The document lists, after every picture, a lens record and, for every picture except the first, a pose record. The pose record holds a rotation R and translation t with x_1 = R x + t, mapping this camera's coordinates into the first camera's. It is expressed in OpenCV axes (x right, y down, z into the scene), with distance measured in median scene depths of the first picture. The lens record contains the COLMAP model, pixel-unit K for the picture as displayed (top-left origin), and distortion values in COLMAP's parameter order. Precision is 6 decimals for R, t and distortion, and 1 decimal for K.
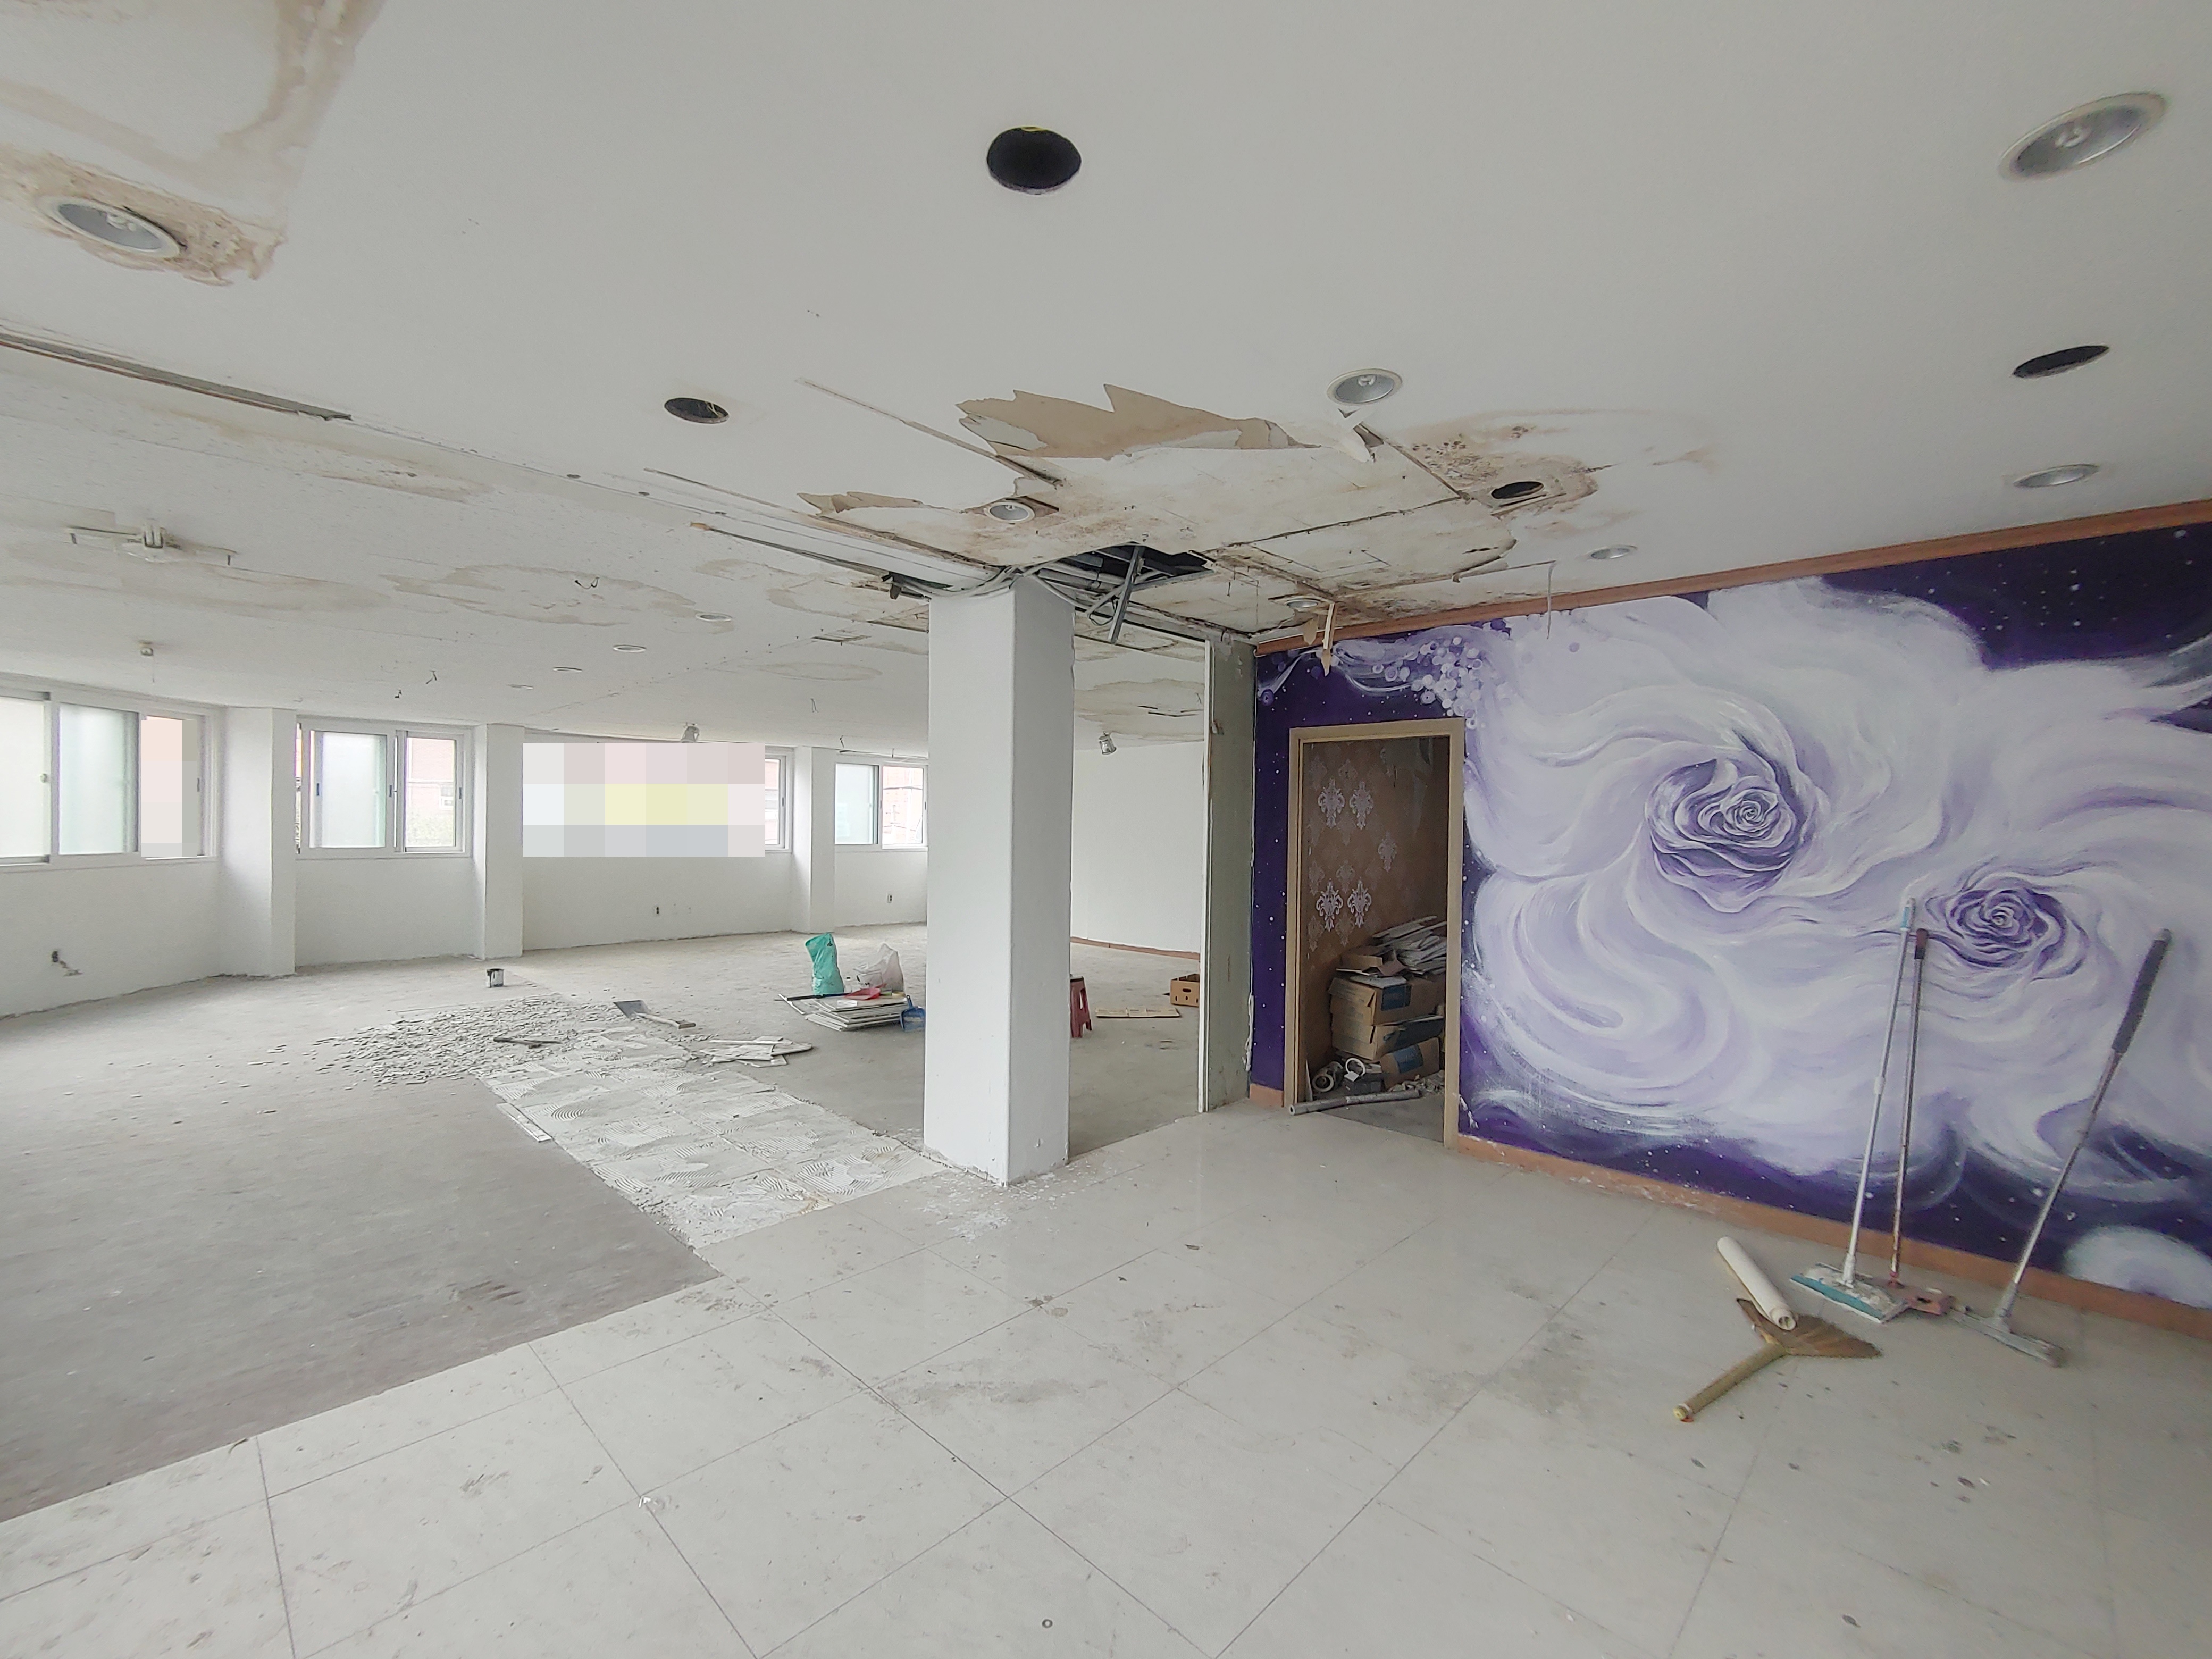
lens RADIAL K [[938.4, 0, 1105.9], [0, 938.4, 825.7], [0, 0, 1]] dist [0.000520, 0.000651]
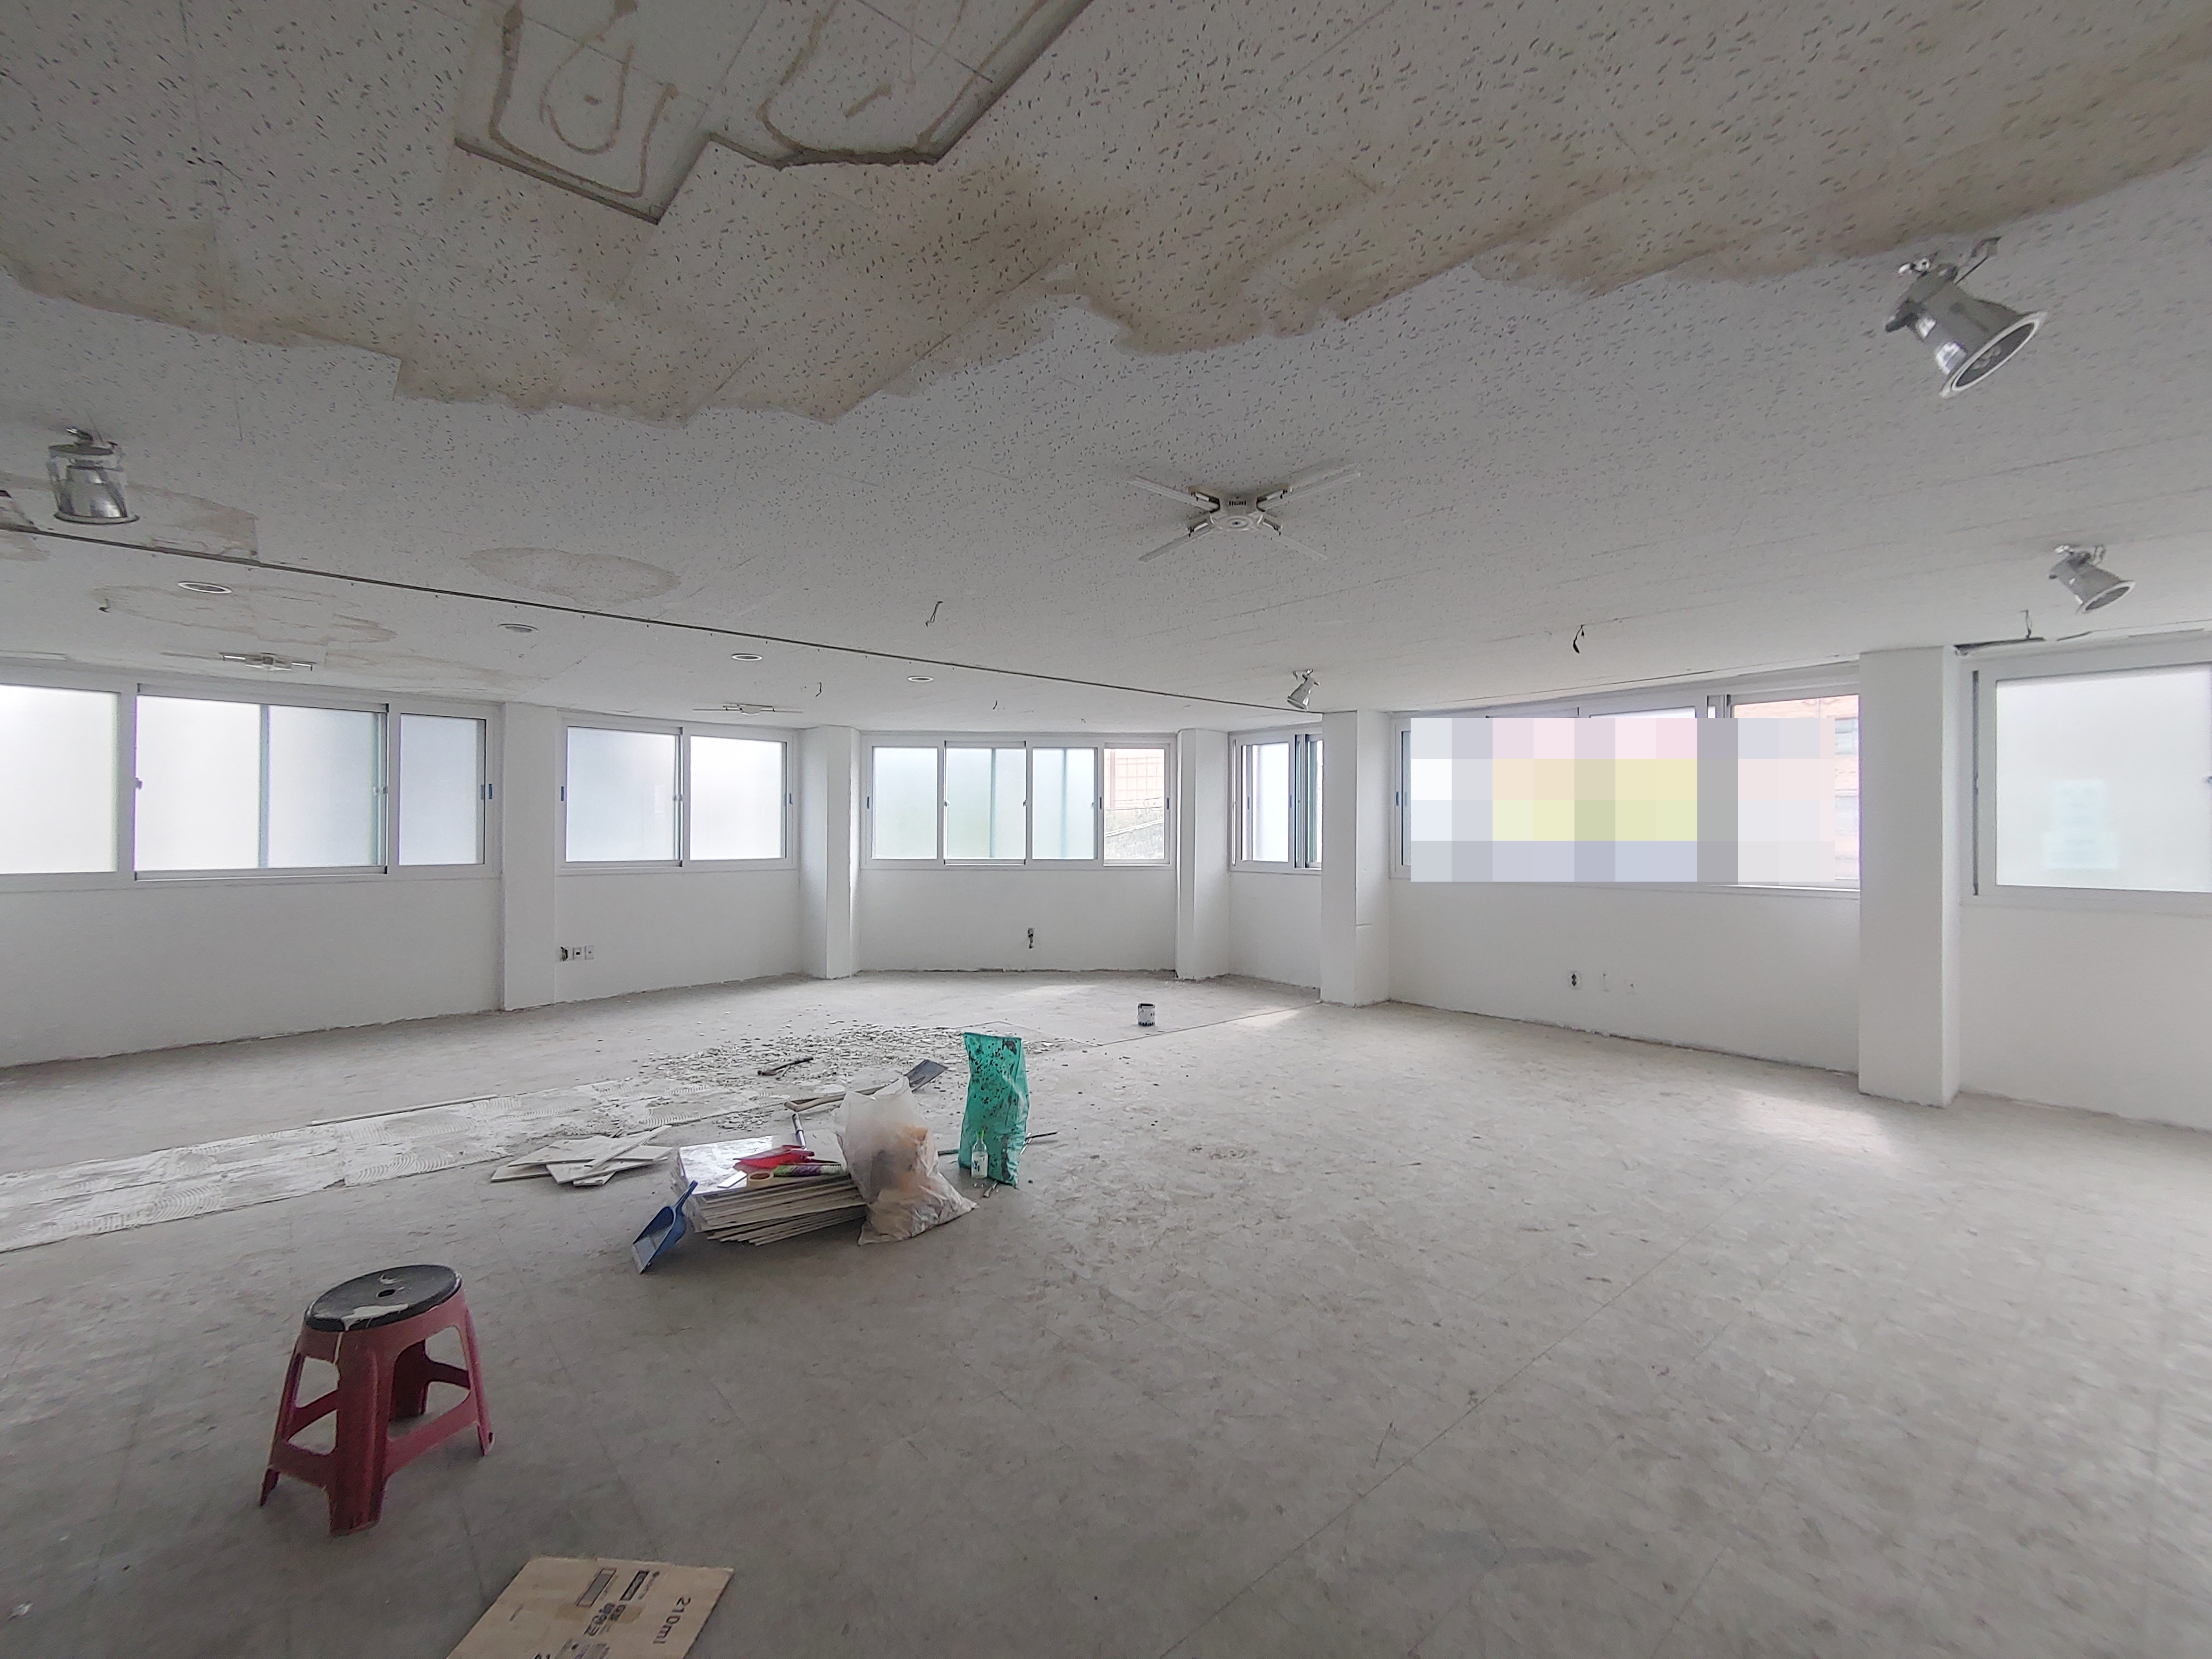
lens RADIAL K [[938.4, 0, 1105.9], [0, 938.4, 825.7], [0, 0, 1]] dist [0.000520, 0.000651]
pose [[-0.080629, -0.017523, -0.996590, 0.392639], [-0.007537, 0.999828, -0.016970, 0.008332], [0.996716, 0.006143, -0.080747, 1.946366]]
